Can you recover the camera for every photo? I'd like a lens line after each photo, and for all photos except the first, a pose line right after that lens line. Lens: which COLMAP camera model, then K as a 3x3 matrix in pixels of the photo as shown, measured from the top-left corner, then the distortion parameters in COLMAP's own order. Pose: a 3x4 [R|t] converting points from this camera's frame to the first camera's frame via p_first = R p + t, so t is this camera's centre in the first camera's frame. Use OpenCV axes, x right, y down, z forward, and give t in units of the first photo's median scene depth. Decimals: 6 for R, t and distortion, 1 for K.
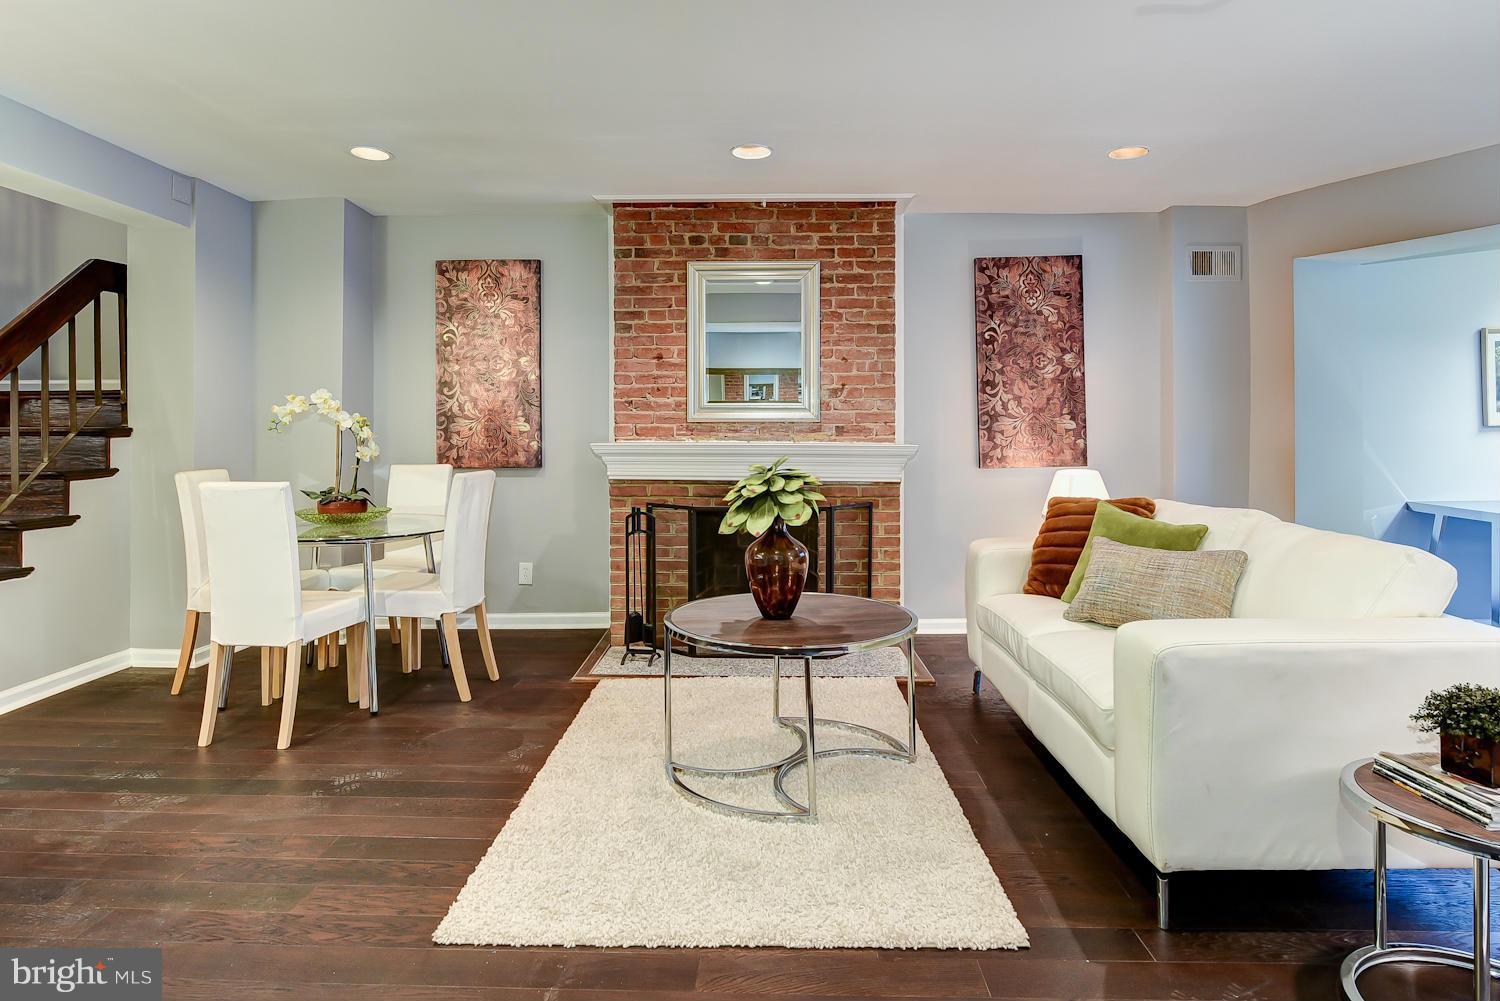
lens RADIAL K [[840.5, 0, 754.0], [0, 840.5, 425.9], [0, 0, 1]] dist [-0.023997, -0.002632]
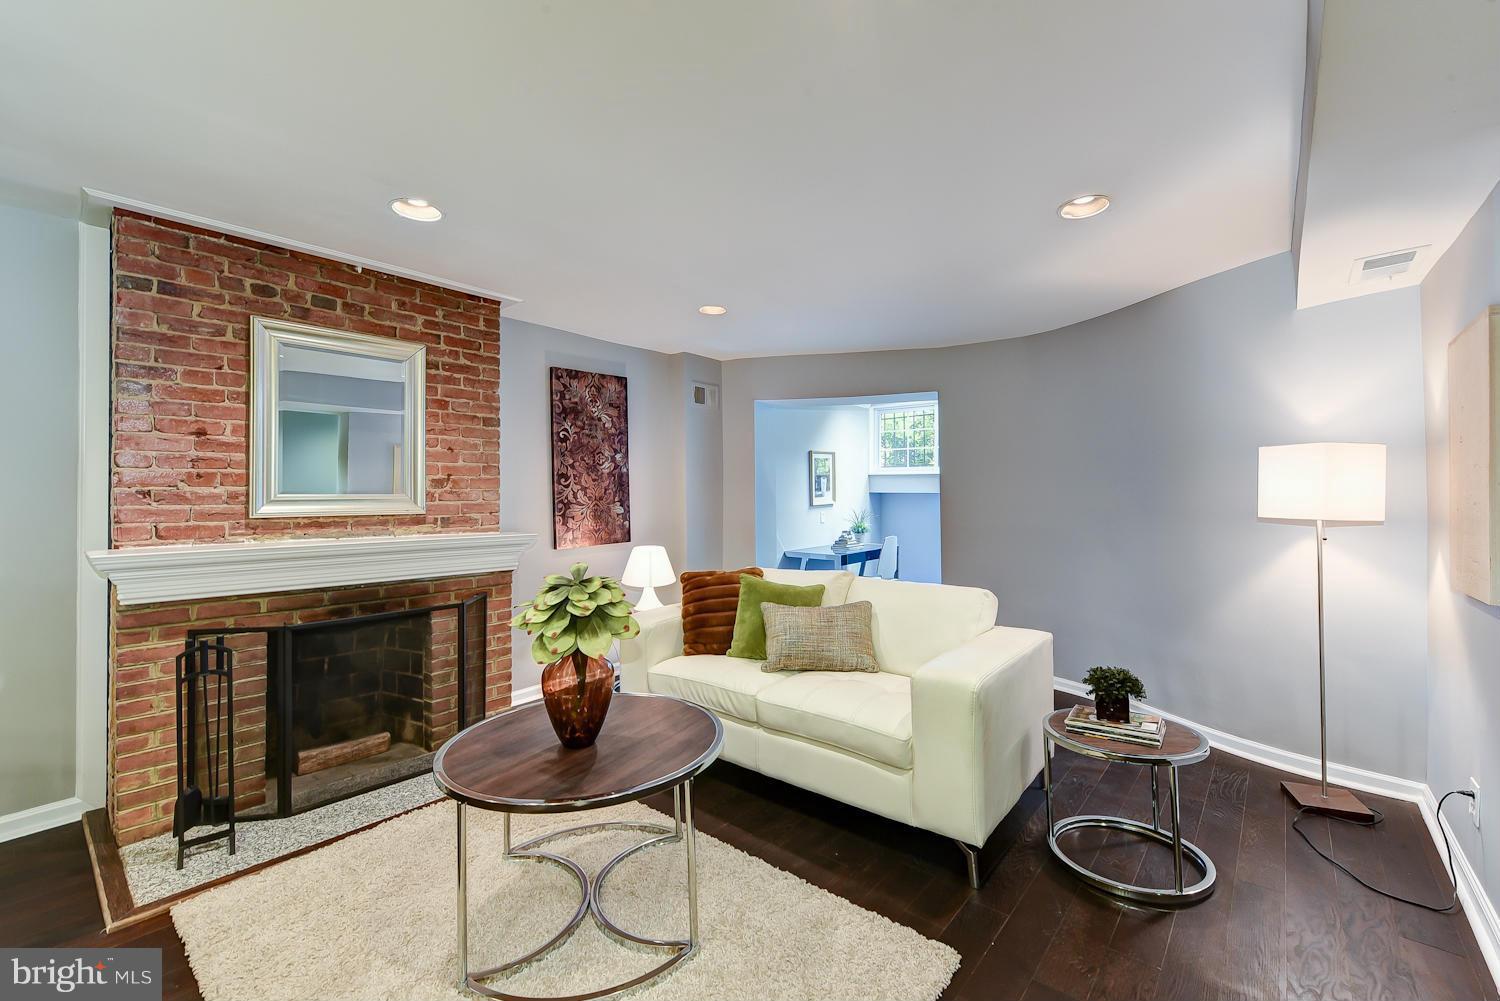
lens RADIAL K [[617.5, 0, 758.6], [0, 617.5, 487.5], [0, 0, 1]] dist [-0.006582, -0.001239]
pose [[0.624655, 0.006700, 0.780872, -0.229741], [0.006646, 0.999881, -0.013895, -0.022005], [-0.780873, 0.013870, 0.624536, 0.267447]]
